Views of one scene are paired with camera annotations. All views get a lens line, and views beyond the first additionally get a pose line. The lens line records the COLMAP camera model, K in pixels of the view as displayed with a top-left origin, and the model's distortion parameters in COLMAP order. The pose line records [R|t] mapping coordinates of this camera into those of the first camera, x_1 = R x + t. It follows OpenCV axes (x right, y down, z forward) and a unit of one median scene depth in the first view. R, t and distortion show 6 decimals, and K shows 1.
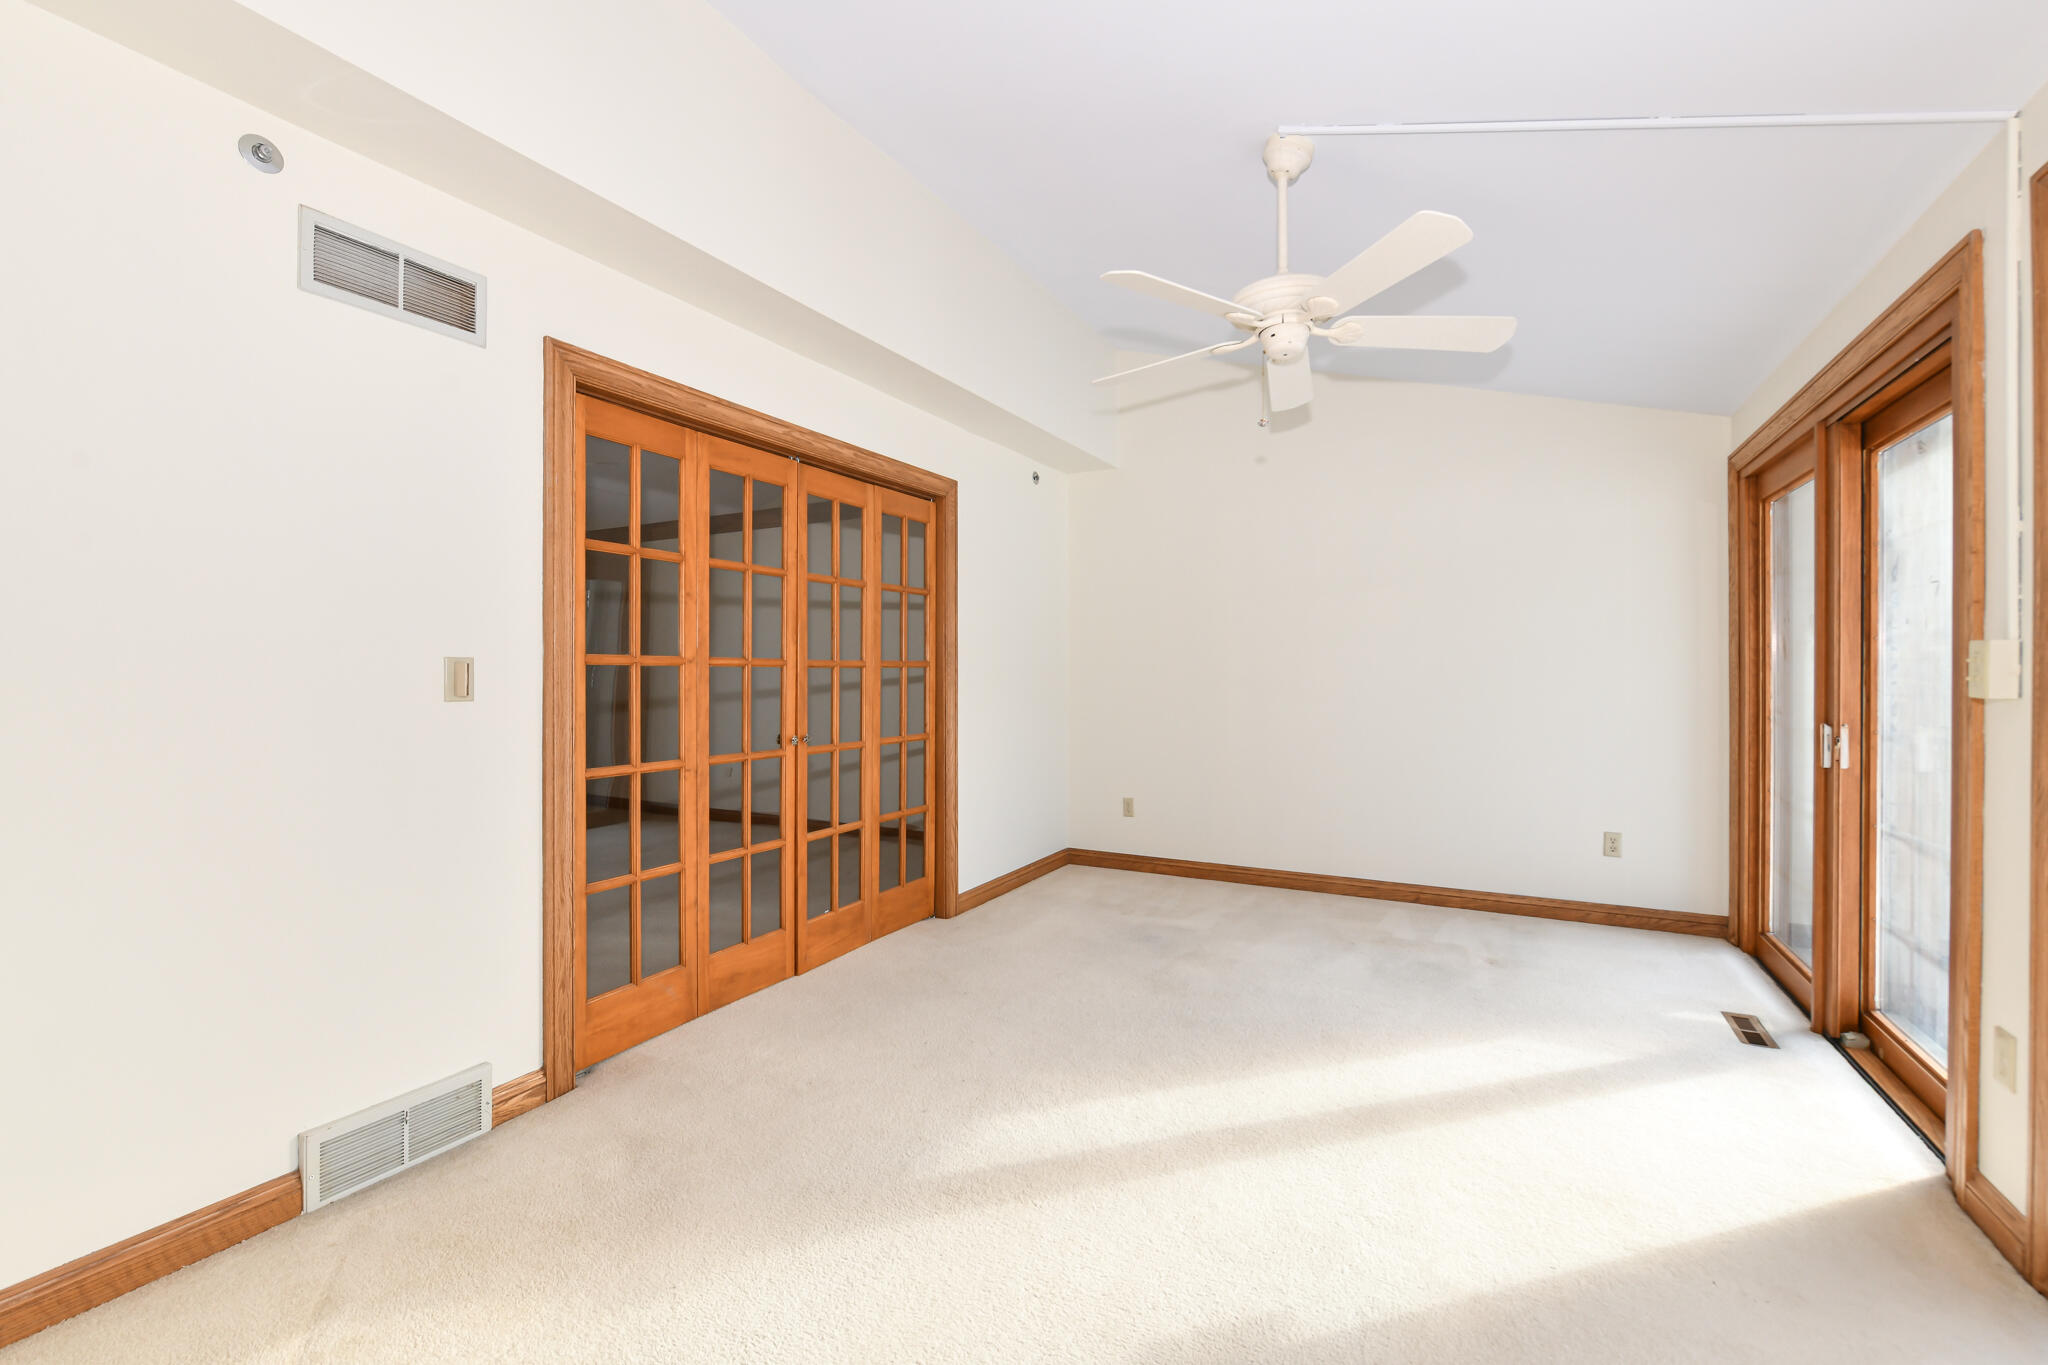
lens RADIAL K [[843.2, 0, 1029.0], [0, 843.2, 674.4], [0, 0, 1]] dist [0.001892, -0.000377]
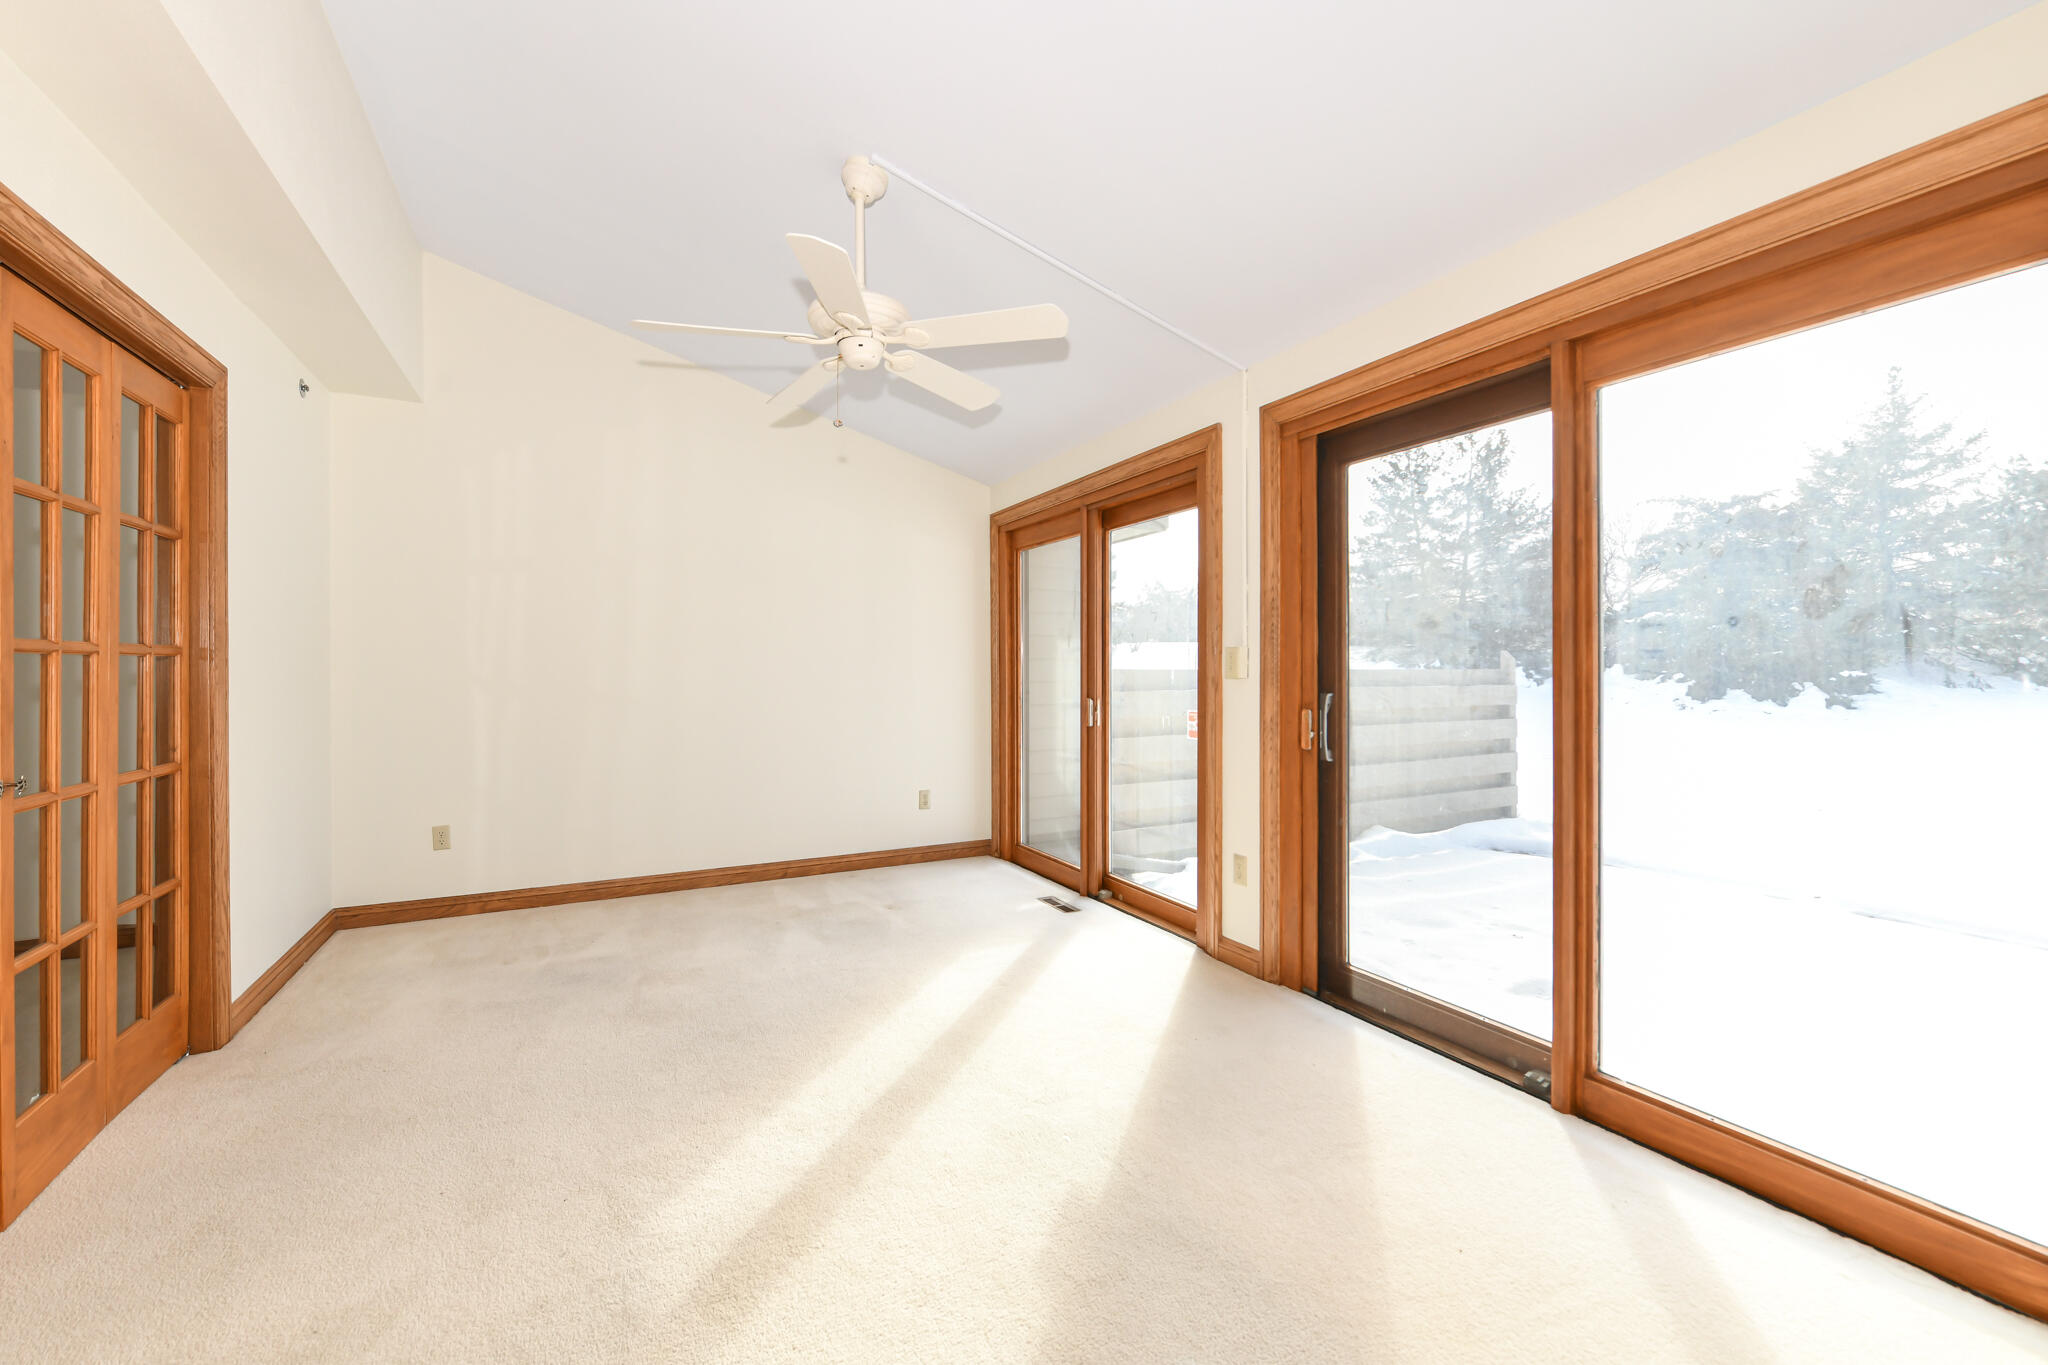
lens RADIAL K [[843.2, 0, 1011.9], [0, 843.2, 674.5], [0, 0, 1]] dist [0.001892, -0.000377]
pose [[0.574106, -0.004766, 0.818767, -0.325958], [0.003158, 0.999989, 0.003607, 0.005735], [-0.818775, 0.000514, 0.574114, 0.164019]]
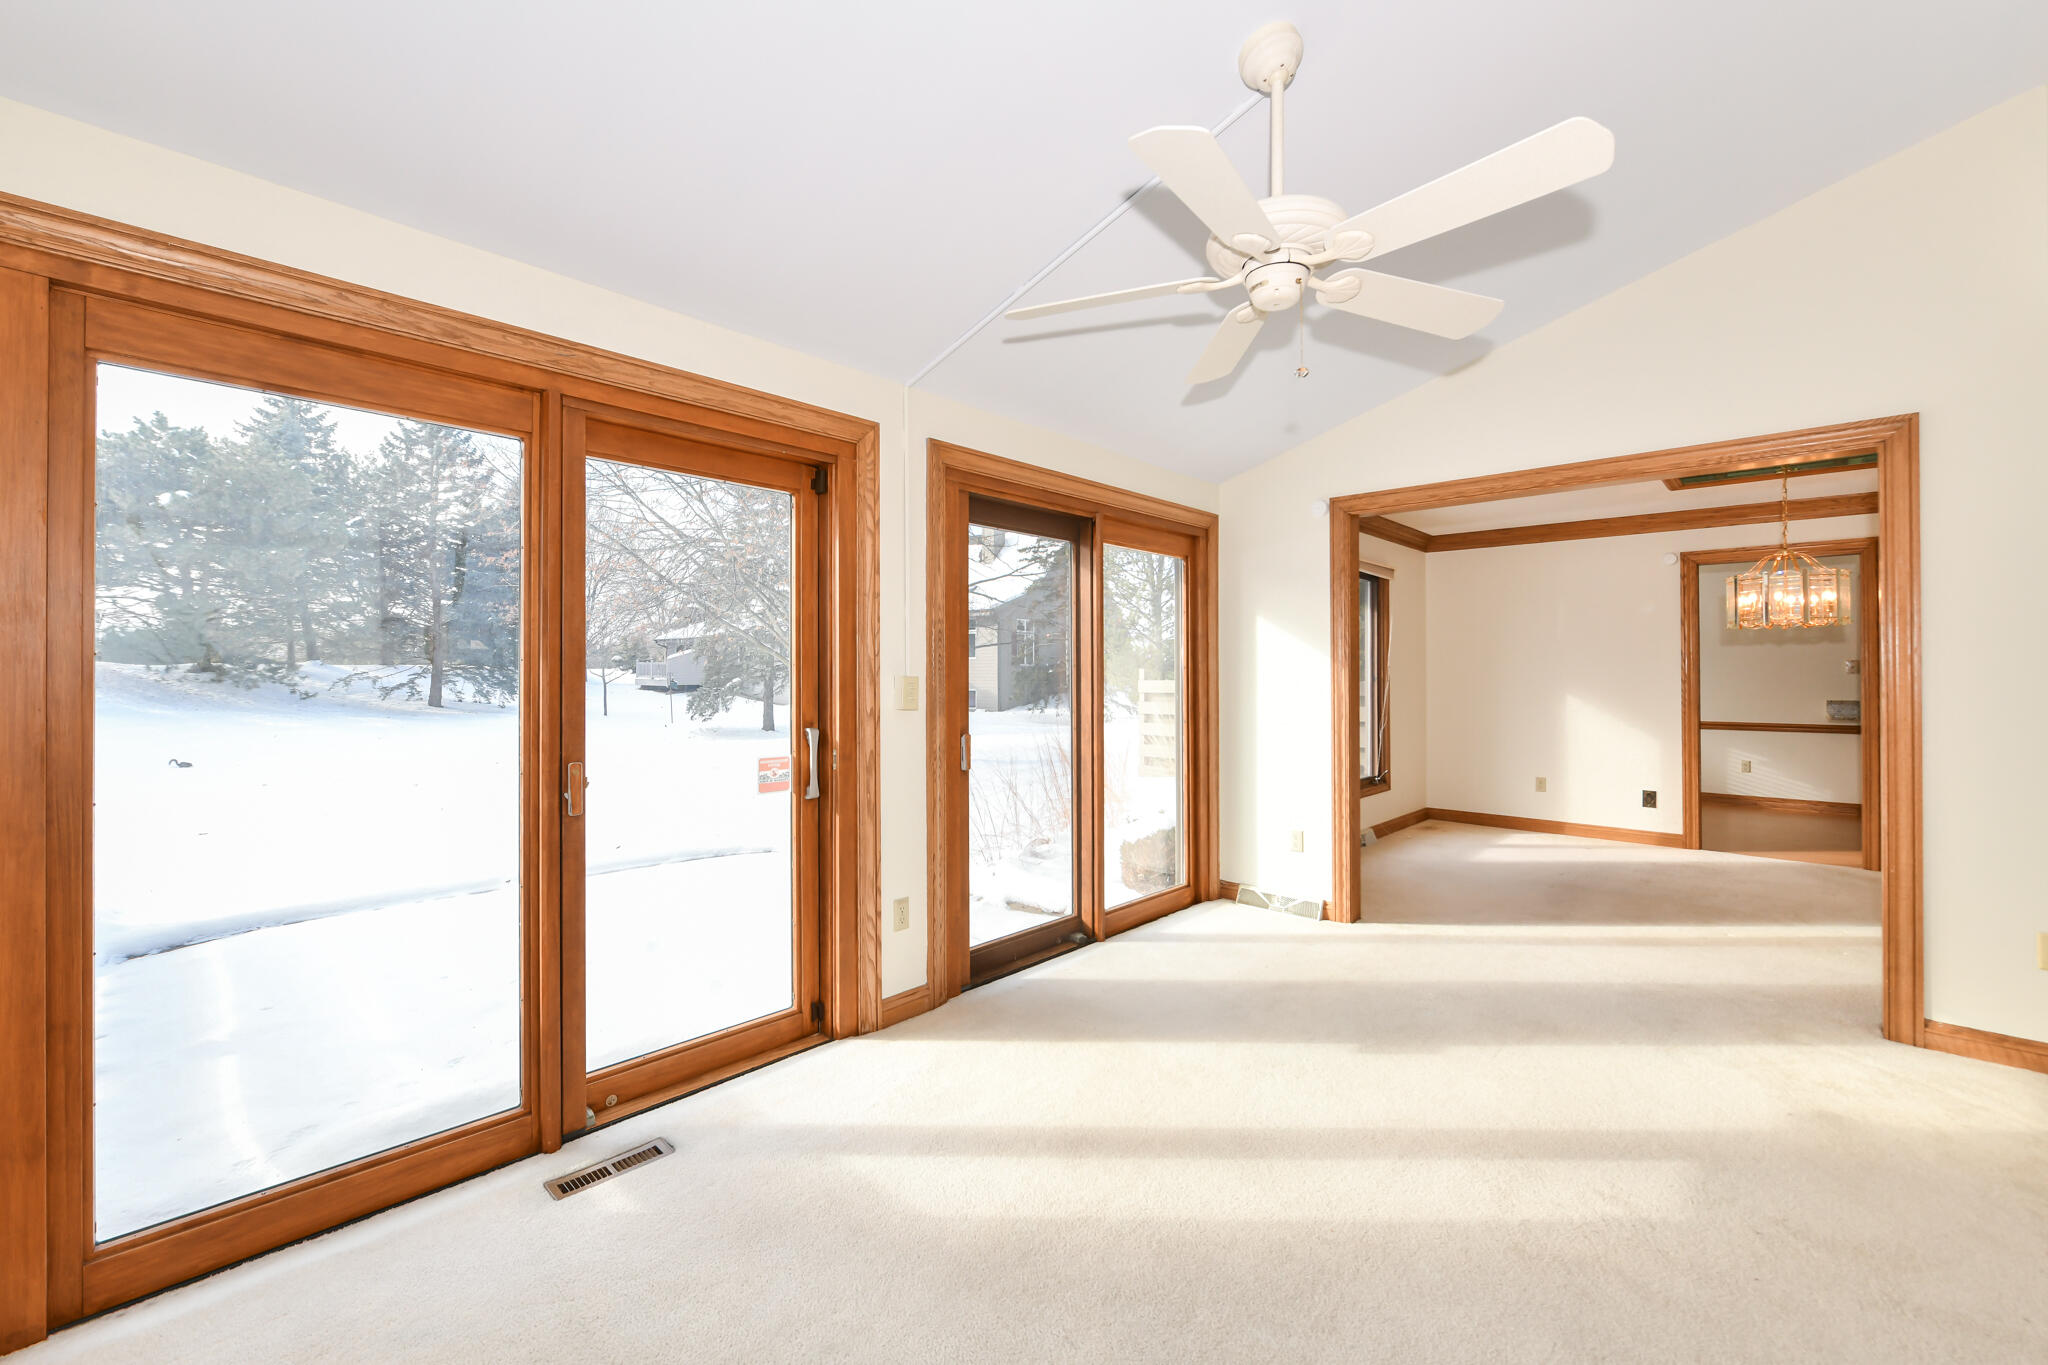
lens RADIAL K [[843.2, 0, 1014.6], [0, 843.2, 667.5], [0, 0, 1]] dist [0.001892, -0.000377]
pose [[-0.966676, 0.000919, 0.256001, 0.234809], [-0.000780, 0.999978, -0.006535, -0.023409], [-0.256002, -0.006517, -0.966654, 1.288428]]
